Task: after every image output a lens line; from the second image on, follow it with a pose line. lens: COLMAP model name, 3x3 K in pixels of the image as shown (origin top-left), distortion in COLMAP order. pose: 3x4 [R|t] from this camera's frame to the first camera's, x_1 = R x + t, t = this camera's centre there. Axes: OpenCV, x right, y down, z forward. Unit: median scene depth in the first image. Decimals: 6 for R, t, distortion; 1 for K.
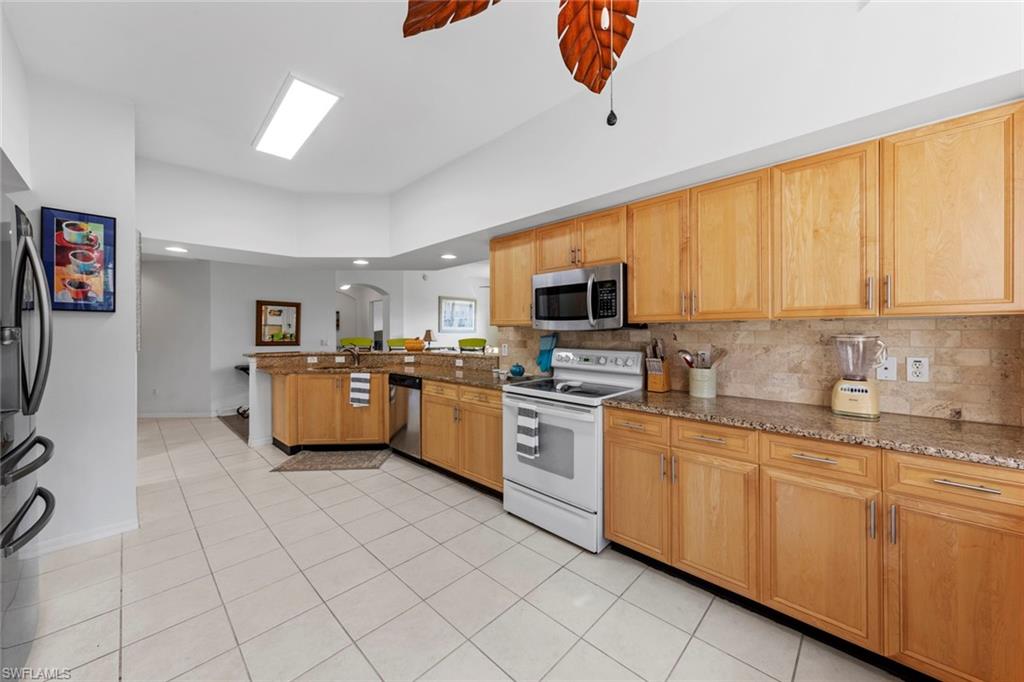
lens RADIAL K [[371.7, 0, 513.3], [0, 371.7, 333.1], [0, 0, 1]] dist [0.008298, -0.001071]
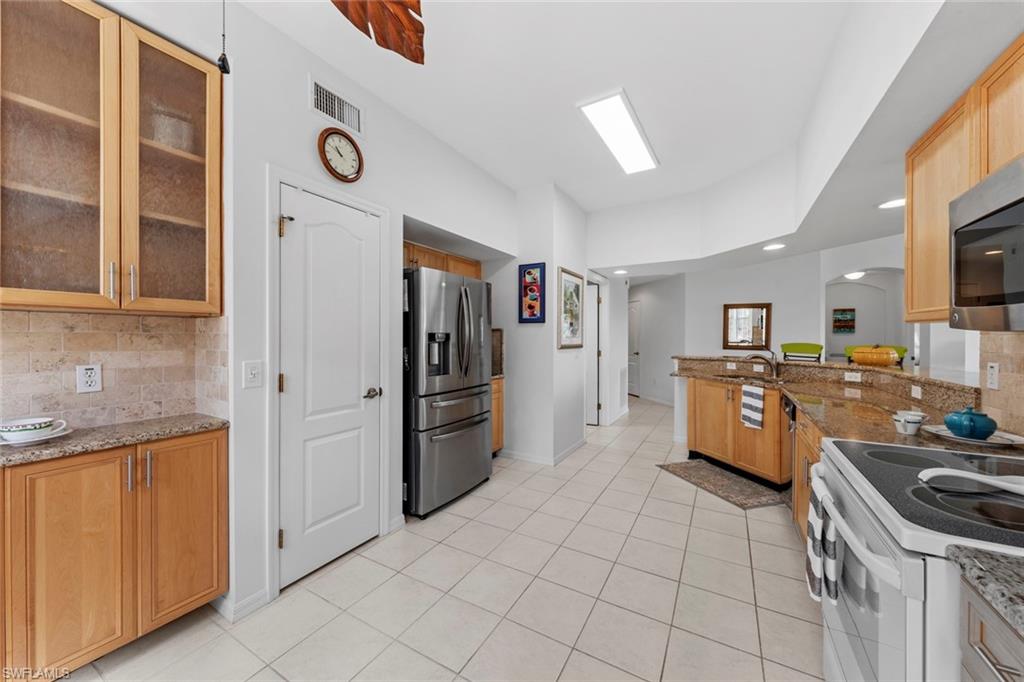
lens RADIAL K [[371.7, 0, 510.9], [0, 371.7, 339.1], [0, 0, 1]] dist [0.008298, -0.001071]
pose [[0.234396, 0.010221, -0.972088, 0.297656], [-0.003478, 0.999947, 0.009675, -0.001056], [0.972135, 0.001113, 0.234419, 0.354333]]
